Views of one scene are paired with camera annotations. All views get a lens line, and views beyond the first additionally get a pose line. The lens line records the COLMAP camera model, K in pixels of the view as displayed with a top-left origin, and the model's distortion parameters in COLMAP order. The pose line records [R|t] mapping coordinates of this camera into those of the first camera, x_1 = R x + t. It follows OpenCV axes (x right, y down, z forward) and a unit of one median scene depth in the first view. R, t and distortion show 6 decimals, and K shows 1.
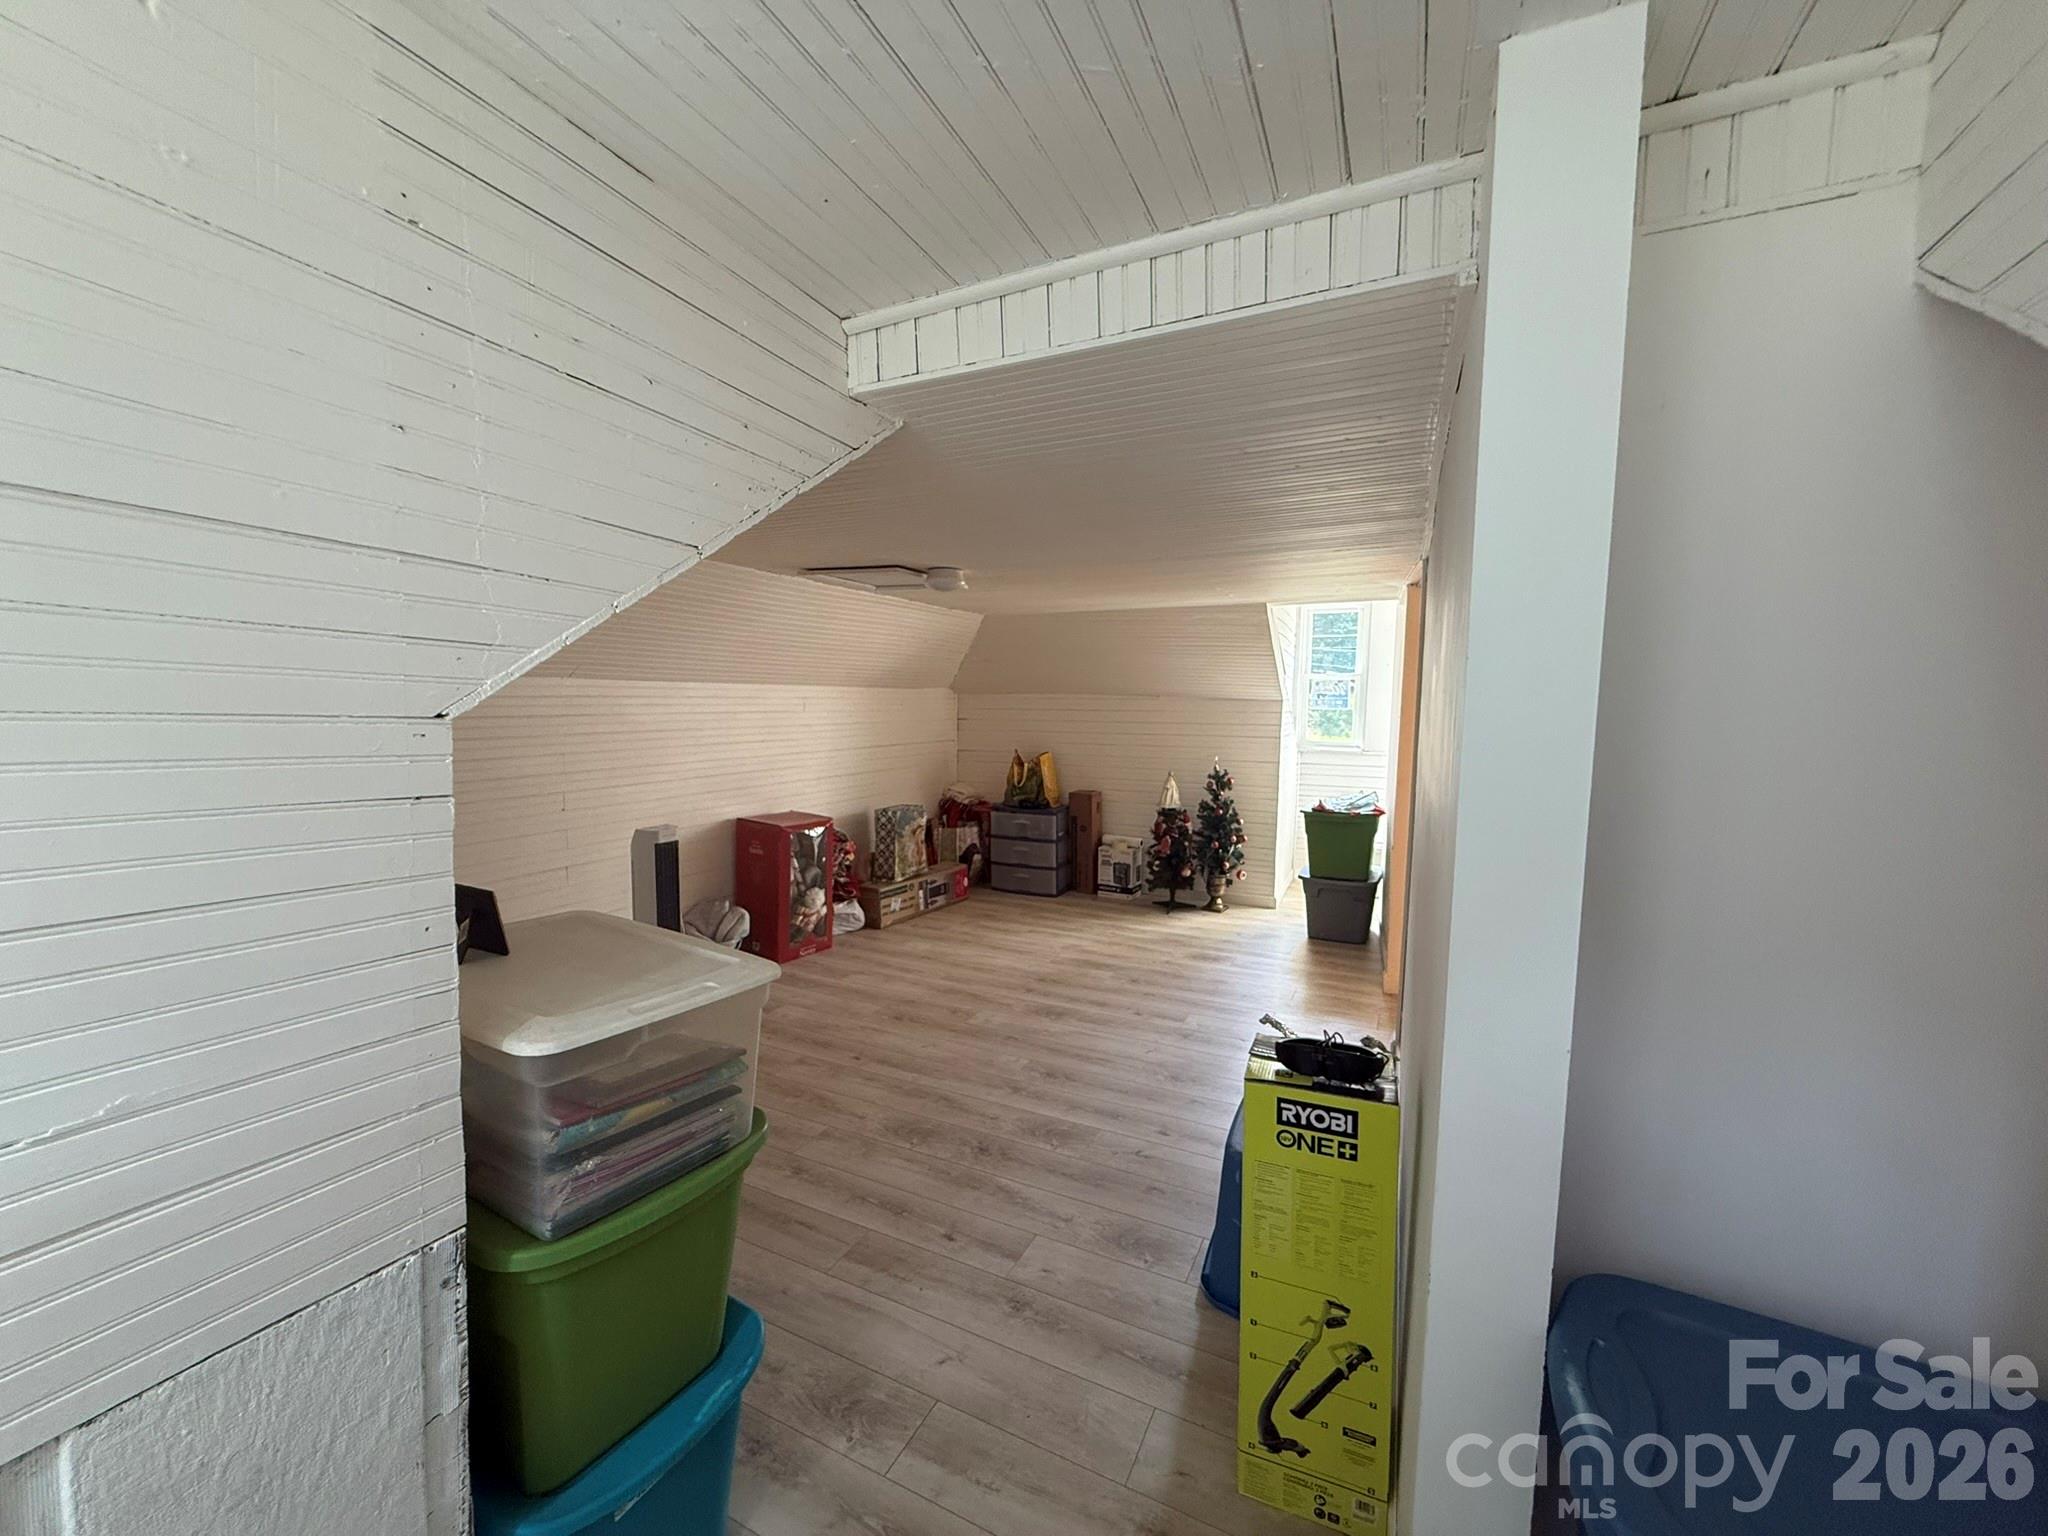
lens RADIAL K [[819.3, 0, 1020.7], [0, 819.3, 772.2], [0, 0, 1]] dist [-0.001254, 0.000264]
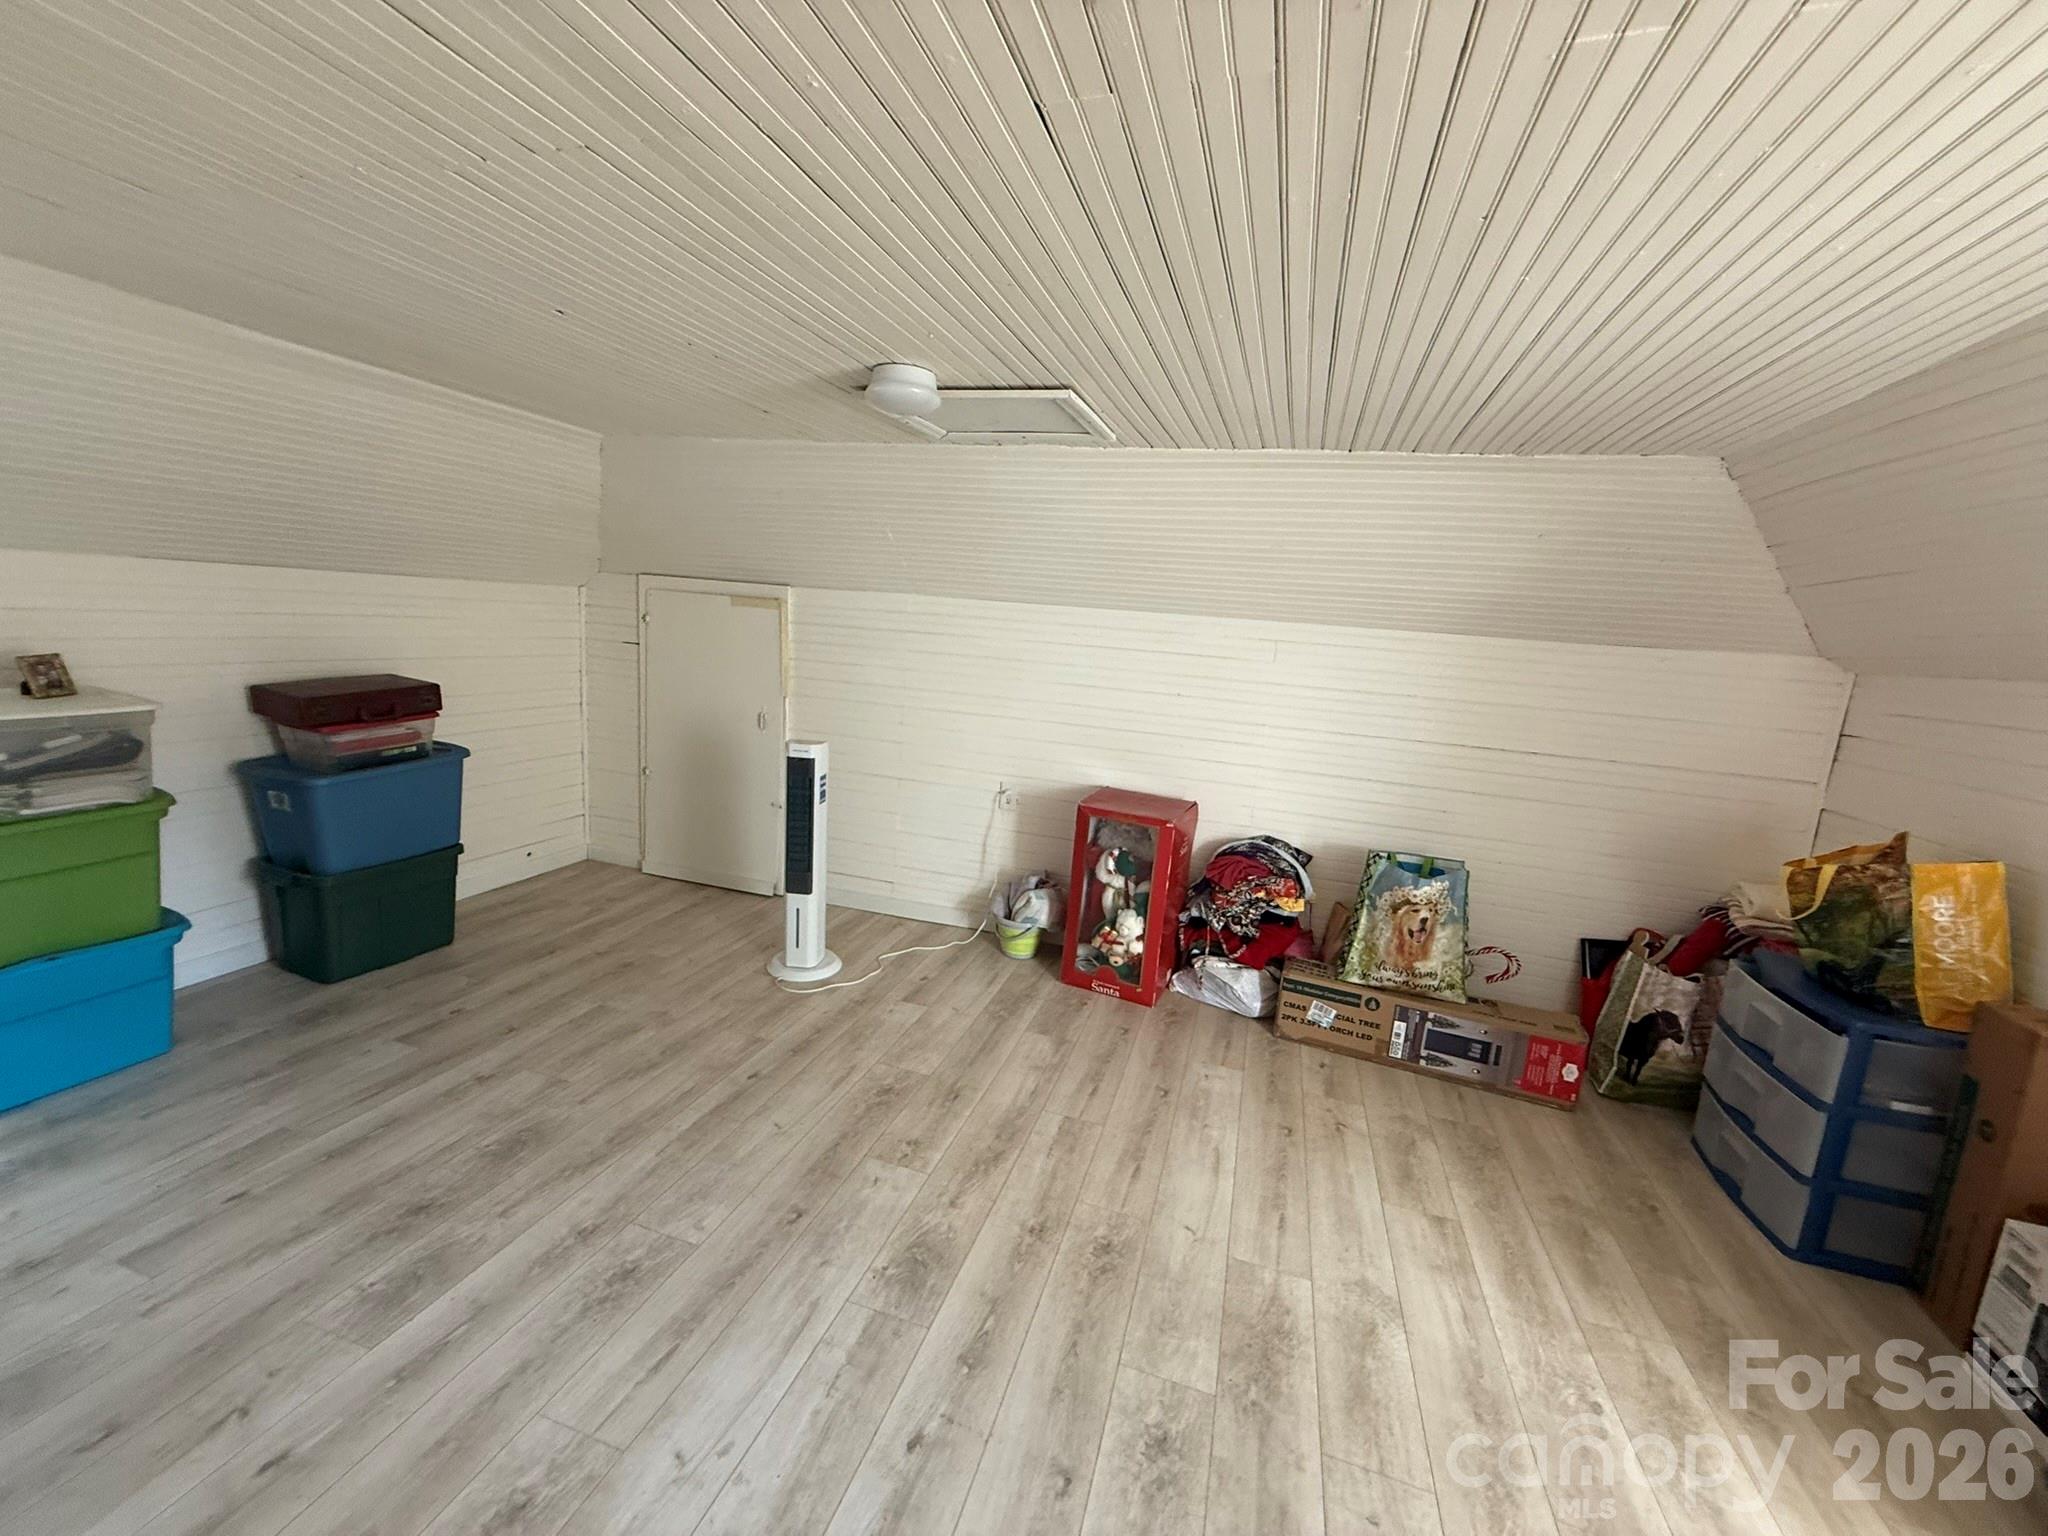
lens RADIAL K [[819.3, 0, 1020.7], [0, 819.3, 772.2], [0, 0, 1]] dist [-0.001254, 0.000264]
pose [[0.152275, 0.180403, -0.971734, 0.366466], [-0.163436, 0.974260, 0.155261, -0.060320], [0.974731, 0.135174, 0.177840, 0.739455]]
